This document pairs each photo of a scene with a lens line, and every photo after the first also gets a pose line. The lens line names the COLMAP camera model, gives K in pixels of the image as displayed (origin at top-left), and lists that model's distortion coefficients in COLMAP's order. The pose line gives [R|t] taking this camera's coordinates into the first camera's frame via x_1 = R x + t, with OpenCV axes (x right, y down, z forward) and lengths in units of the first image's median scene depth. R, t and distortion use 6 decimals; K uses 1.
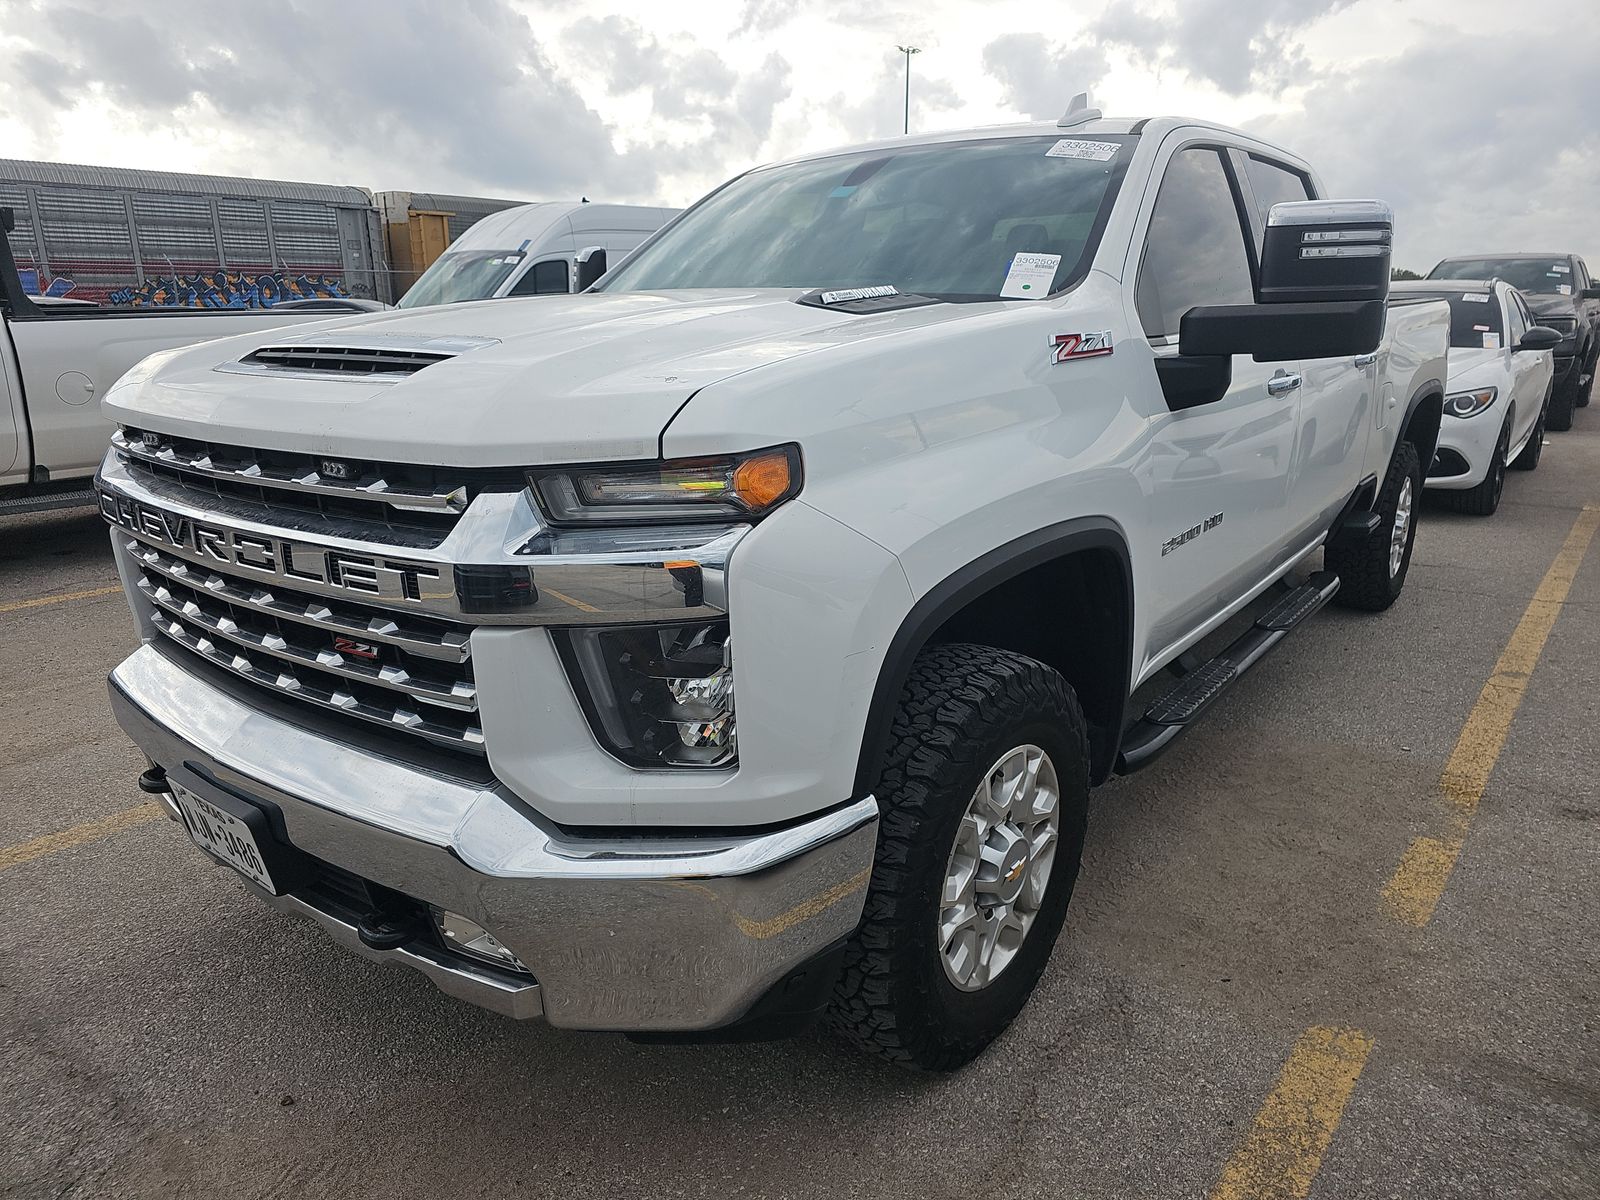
lens RADIAL K [[1080.0, 0, 794.0], [0, 1080.0, 594.4], [0, 0, 1]] dist [0.010059, 0.001109]
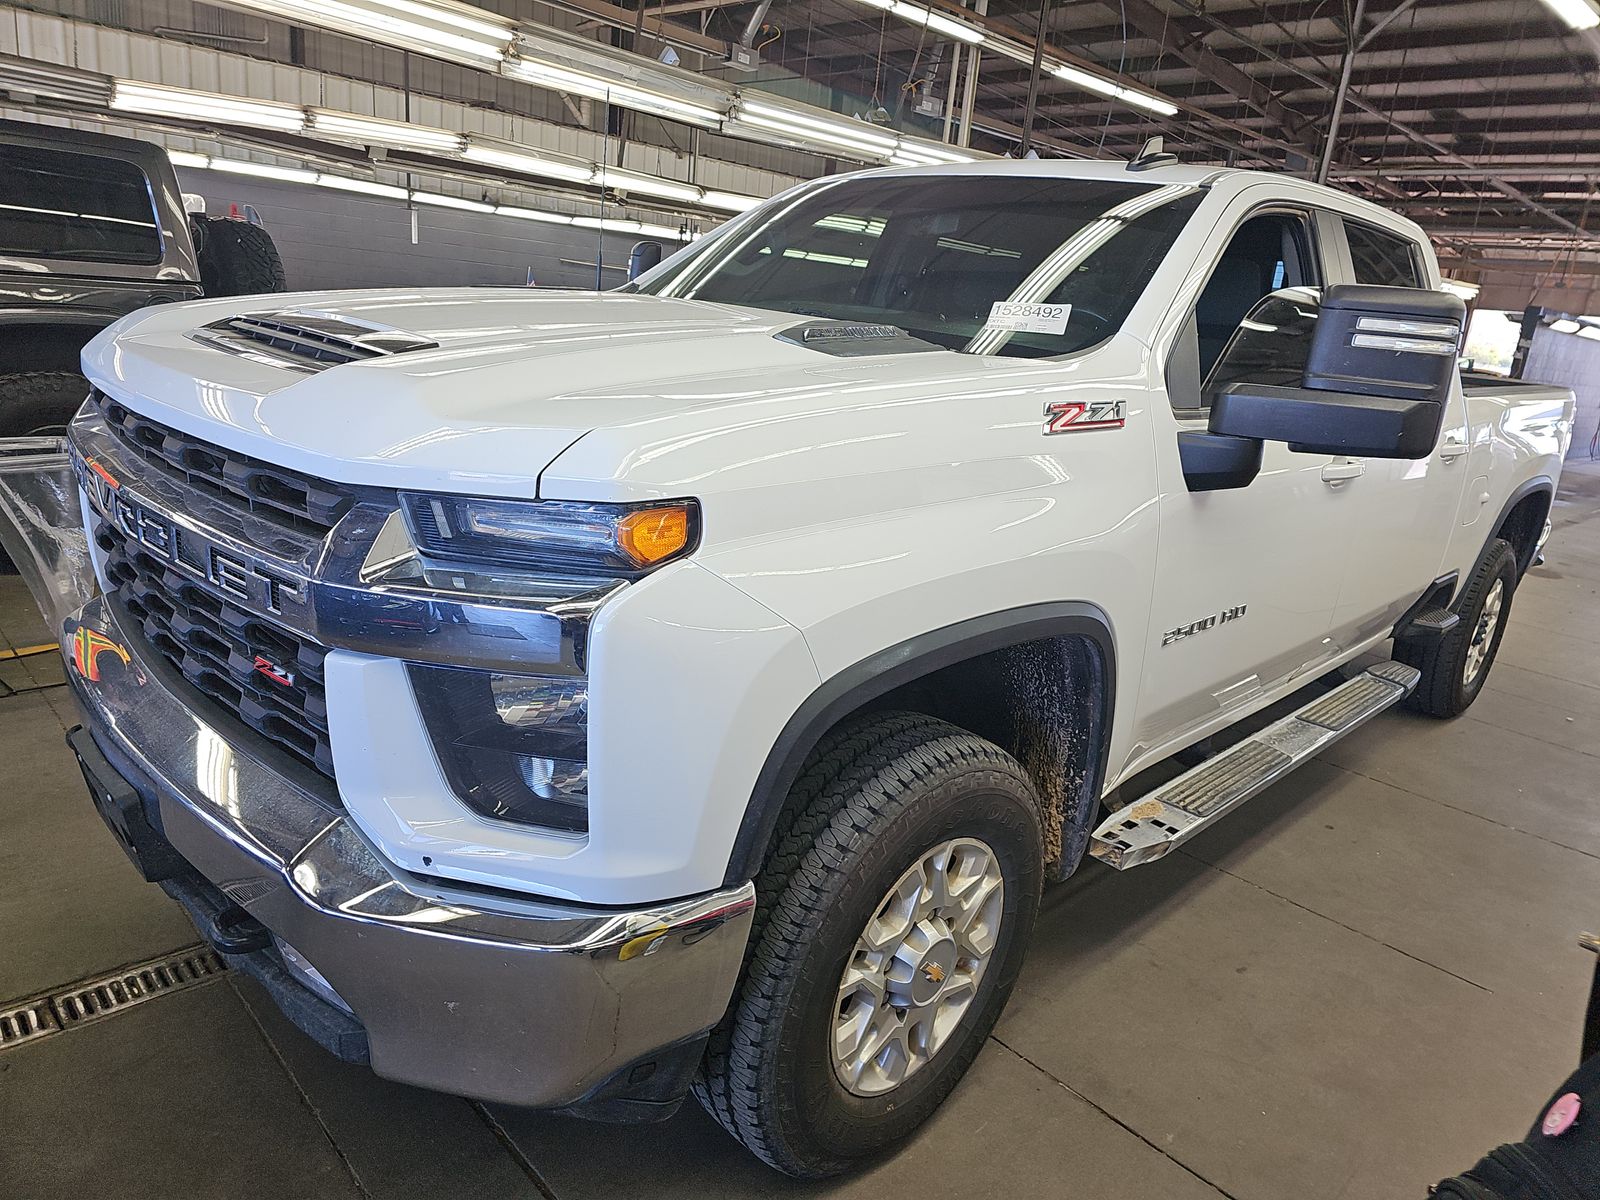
lens RADIAL K [[1080.0, 0, 796.7], [0, 1080.0, 591.4], [0, 0, 1]] dist [0.010059, 0.001109]
pose [[0.987356, 0.134525, -0.083848, 0.160251], [-0.134149, 0.990909, 0.010132, -0.076377], [0.084449, 0.001244, 0.996427, 0.087930]]
